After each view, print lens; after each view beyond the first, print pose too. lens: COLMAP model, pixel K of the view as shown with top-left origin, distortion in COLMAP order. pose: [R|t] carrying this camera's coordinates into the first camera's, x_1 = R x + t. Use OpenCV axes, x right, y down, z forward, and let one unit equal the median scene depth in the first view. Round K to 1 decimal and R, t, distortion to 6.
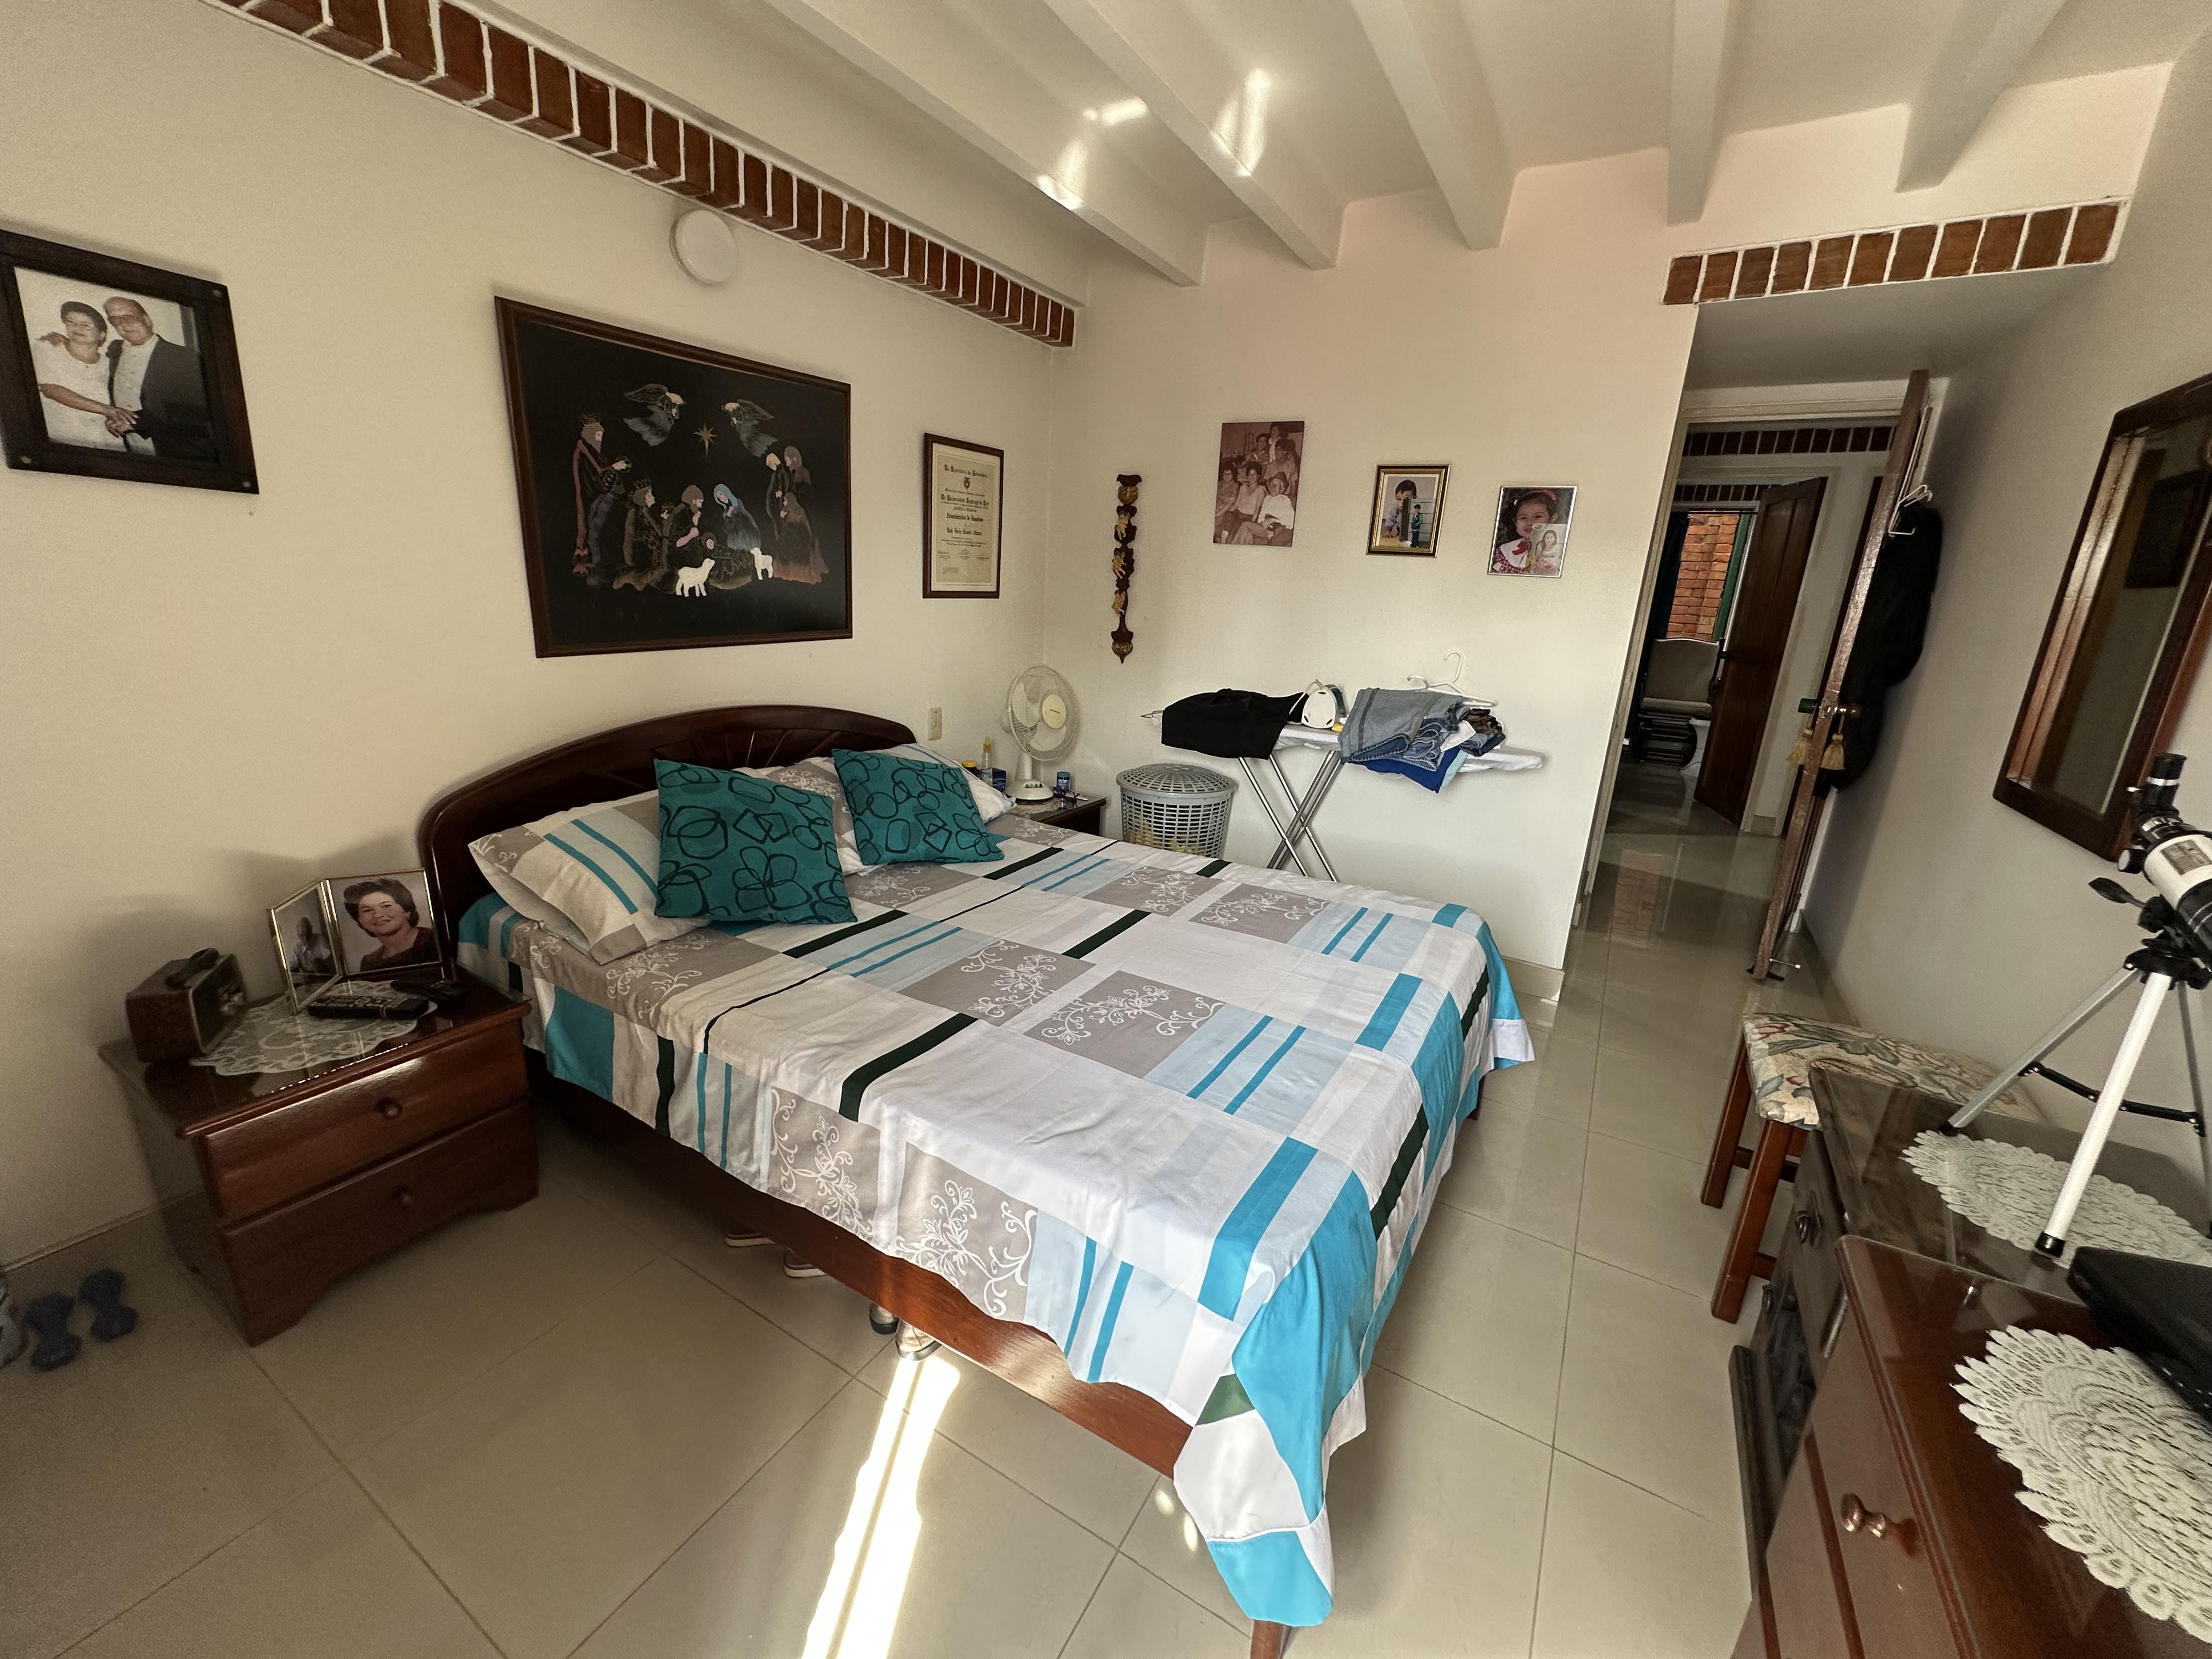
lens RADIAL K [[883.8, 0, 1105.9], [0, 883.8, 826.5], [0, 0, 1]] dist [-0.003158, -0.000153]
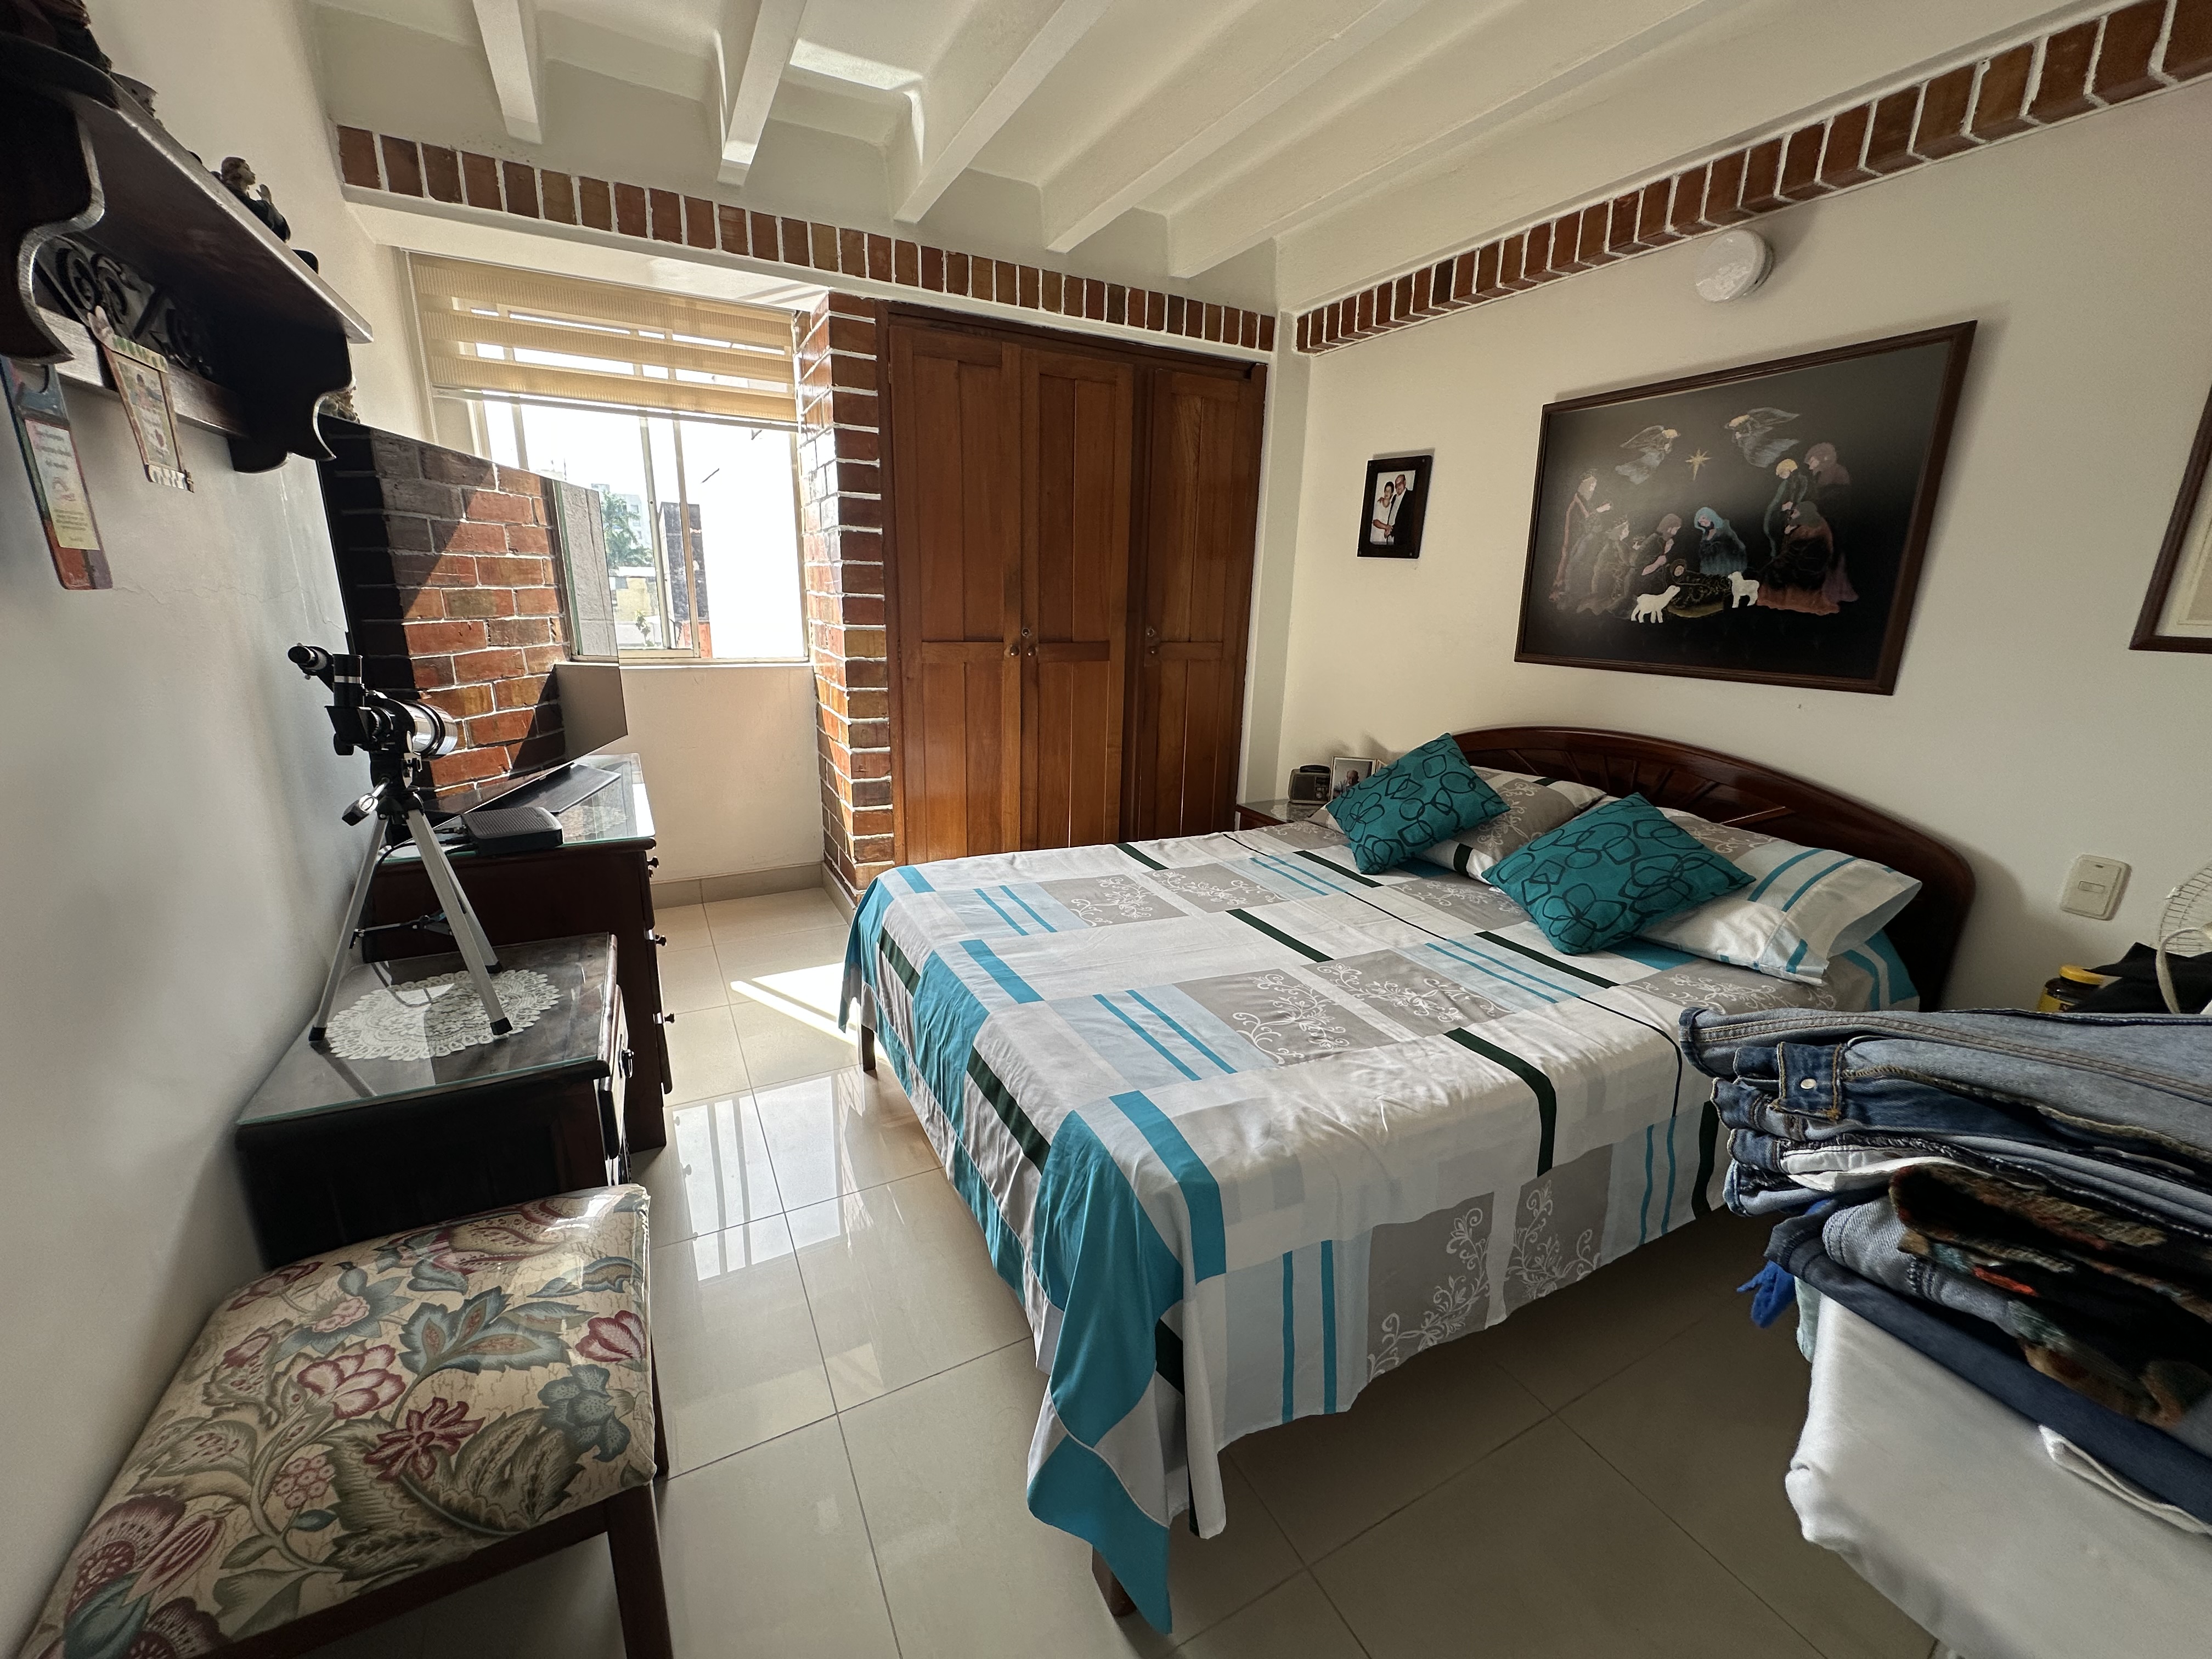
lens RADIAL K [[883.8, 0, 1104.2], [0, 883.8, 824.2], [0, 0, 1]] dist [-0.003158, -0.000153]
pose [[-0.517790, 0.166591, -0.839131, 0.792503], [-0.282541, 0.892521, 0.351534, -0.243853], [0.807505, 0.419110, -0.415070, 1.058761]]
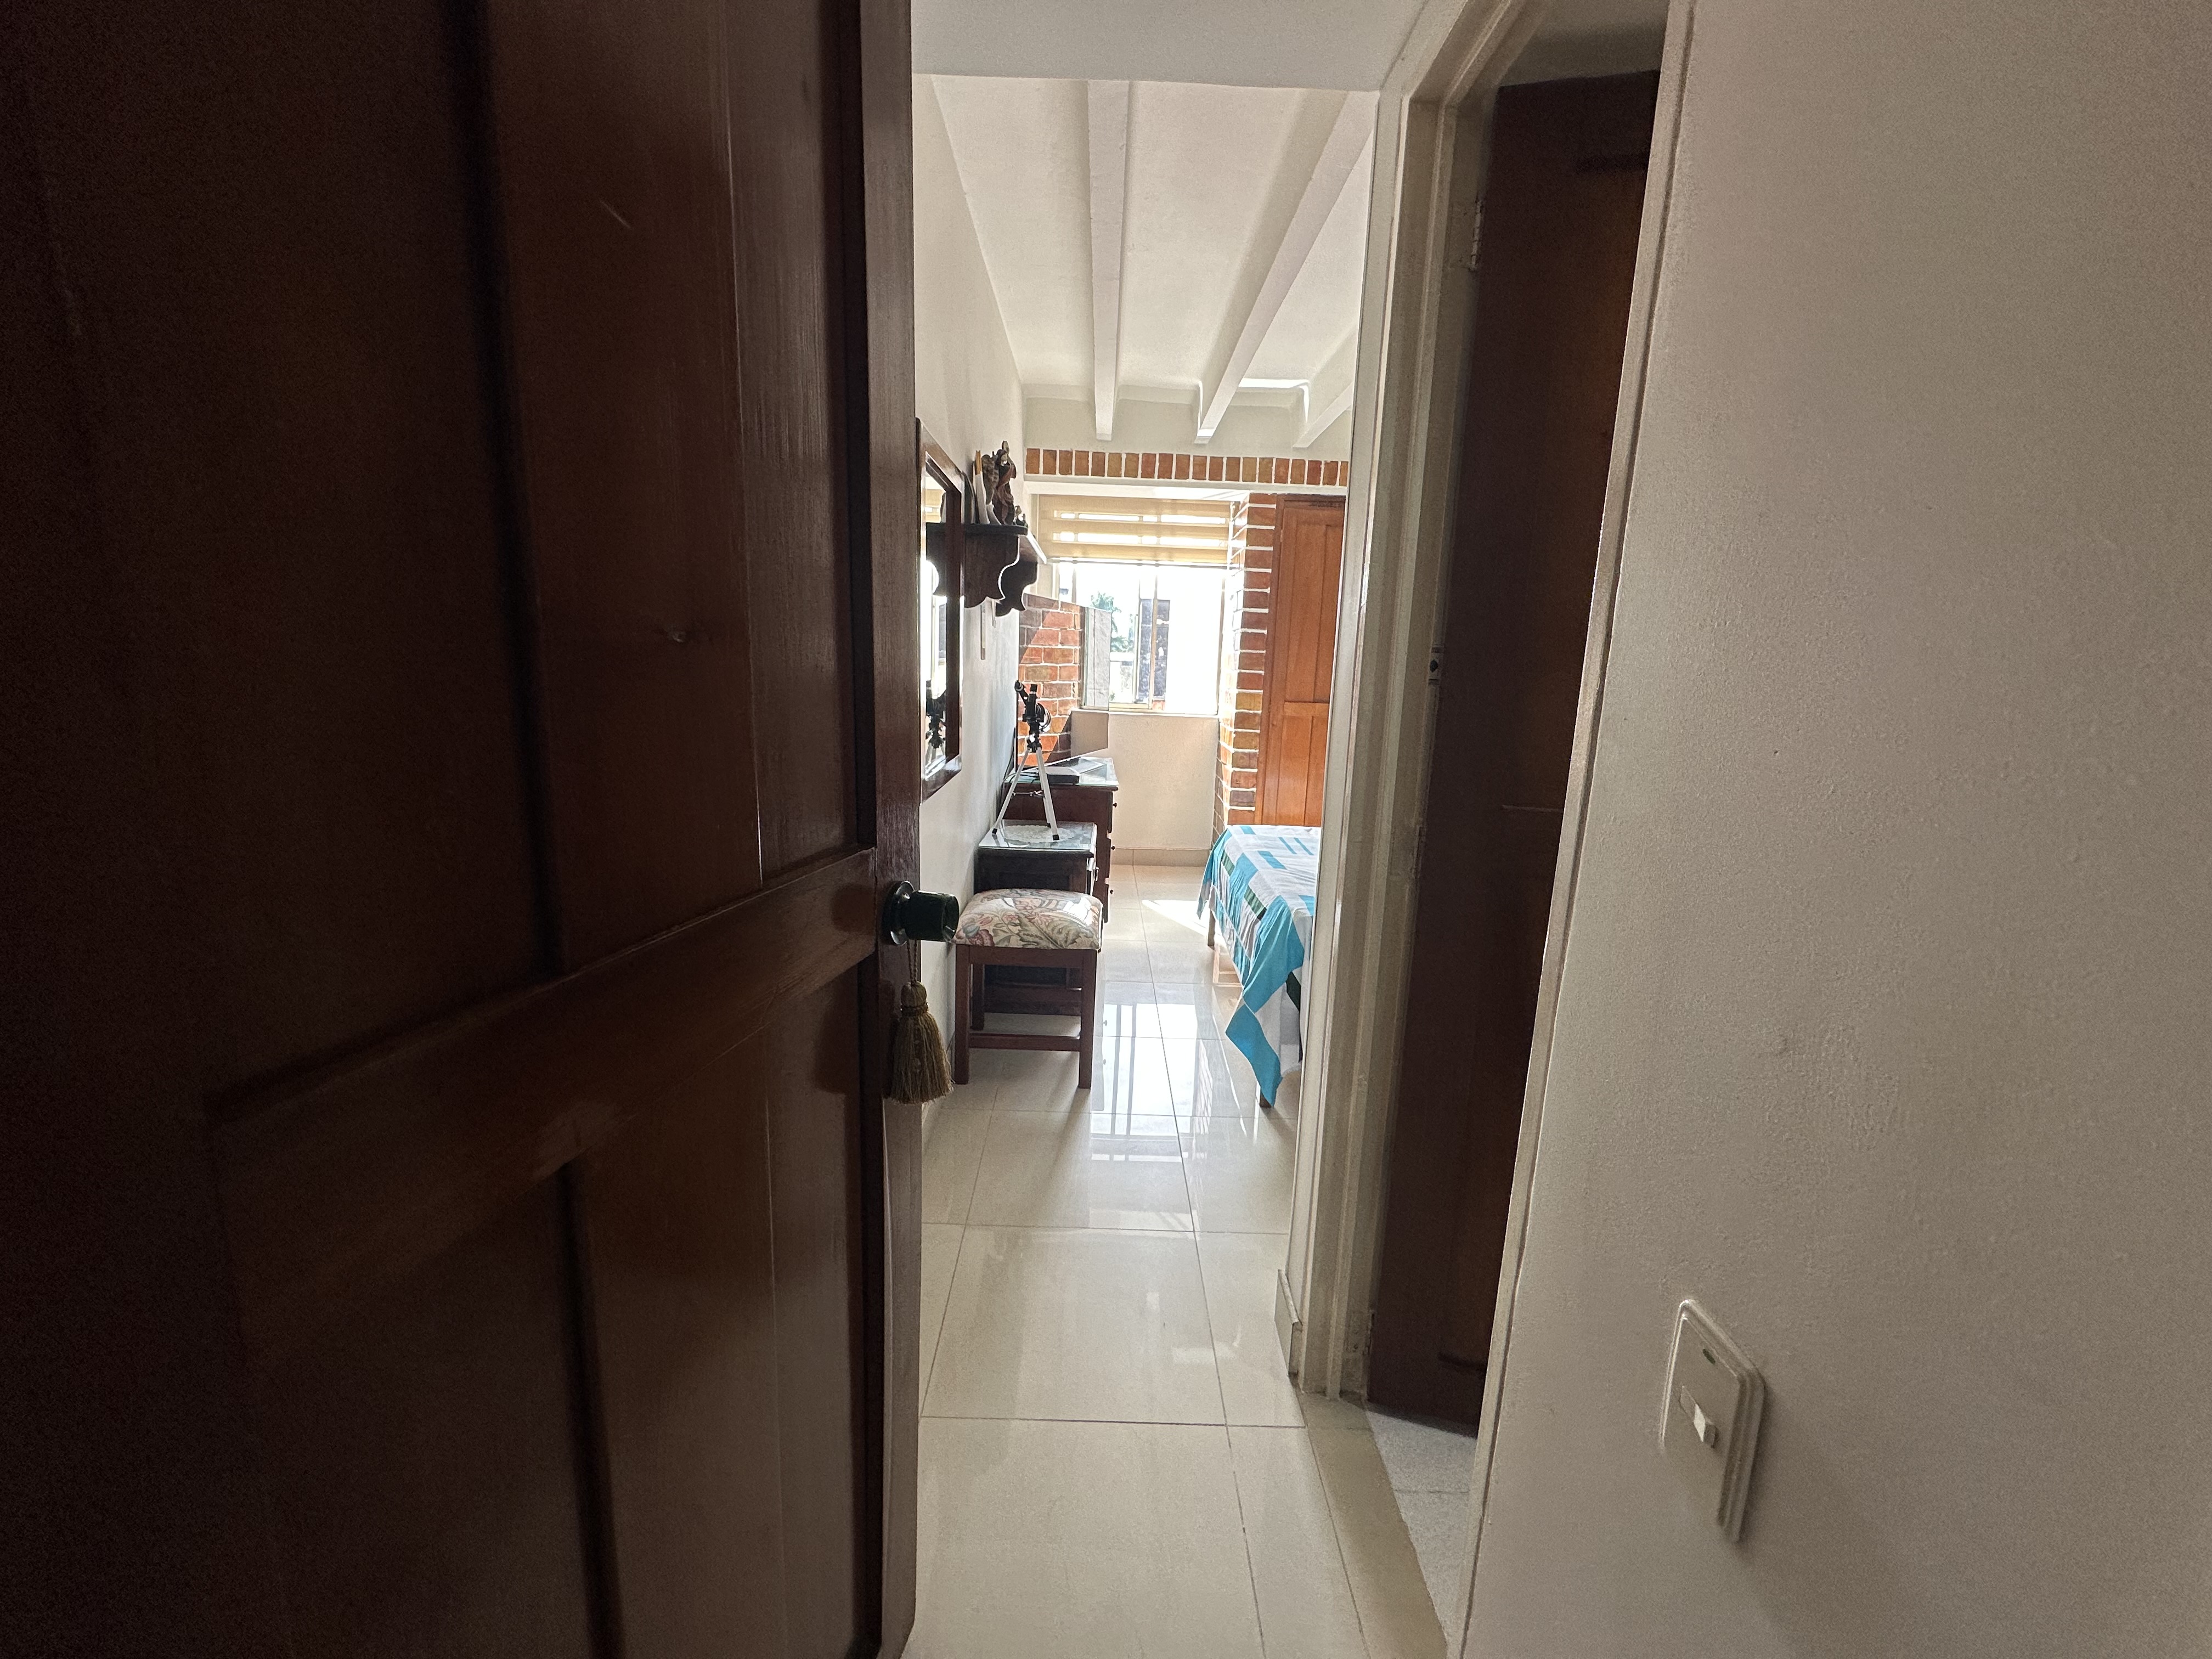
lens RADIAL K [[883.8, 0, 1102.0], [0, 883.8, 828.3], [0, 0, 1]] dist [-0.003158, -0.000153]
pose [[-0.854071, 0.023831, -0.519611, 1.208128], [-0.212925, 0.895403, 0.391046, -0.393149], [0.474580, 0.444619, -0.759663, 1.660821]]
